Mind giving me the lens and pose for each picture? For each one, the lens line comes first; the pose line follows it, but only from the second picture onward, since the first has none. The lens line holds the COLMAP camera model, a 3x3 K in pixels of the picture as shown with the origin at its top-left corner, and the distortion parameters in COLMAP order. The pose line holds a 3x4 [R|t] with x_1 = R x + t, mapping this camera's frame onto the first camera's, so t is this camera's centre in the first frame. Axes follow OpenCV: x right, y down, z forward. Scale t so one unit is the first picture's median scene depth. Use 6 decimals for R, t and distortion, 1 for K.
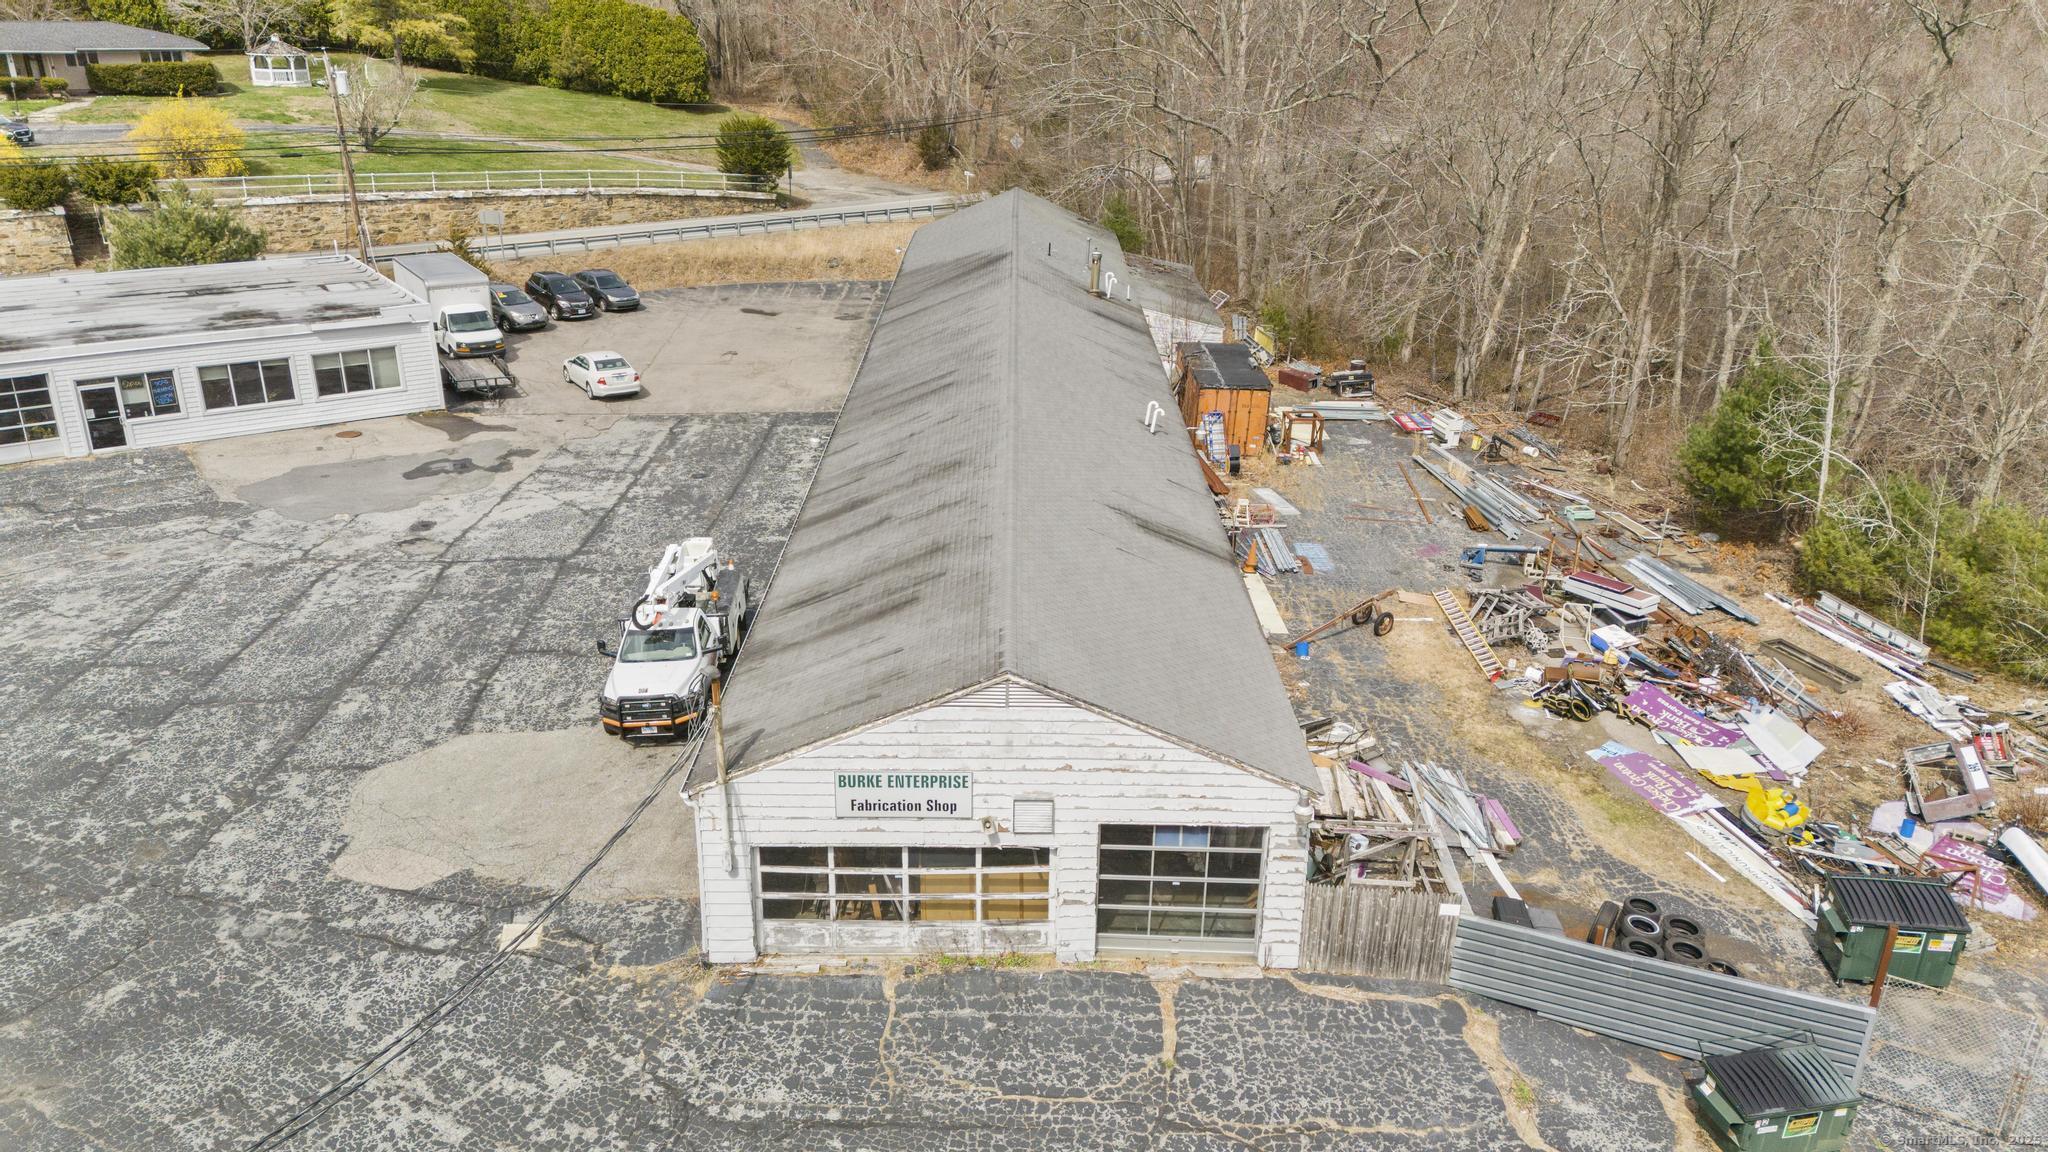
lens RADIAL K [[1501.4, 0, 1024.0], [0, 1501.4, 576.0], [0, 0, 1]] dist [0.087400, -0.086553]
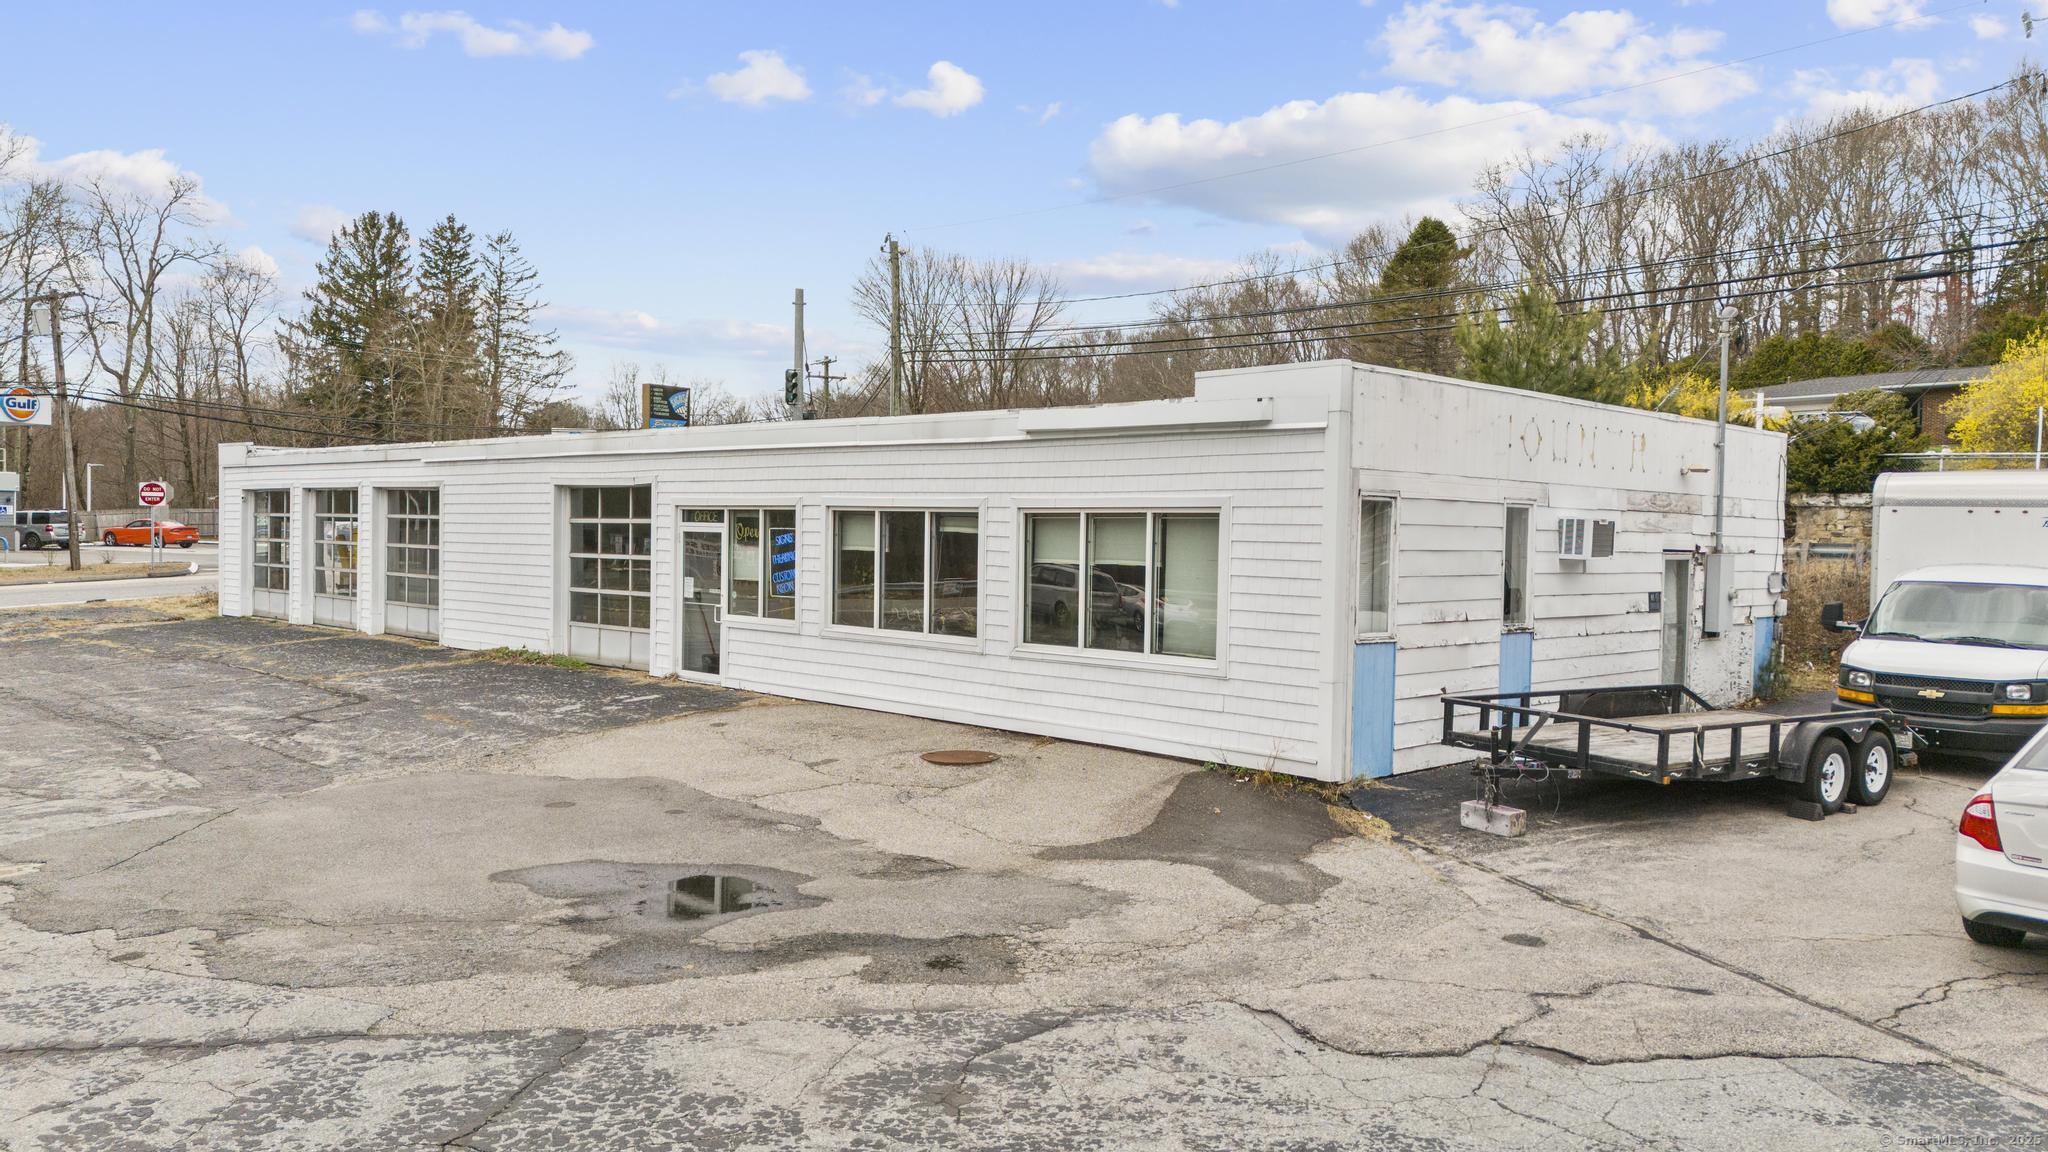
lens RADIAL K [[1501.4, 0, 1024.0], [0, 1501.4, 576.0], [0, 0, 1]] dist [0.087400, -0.086553]
pose [[0.171201, 0.021479, -0.985002, -0.107558], [-0.379771, 0.923943, -0.045859, -0.082332], [0.909101, 0.381927, 0.166337, 0.665663]]
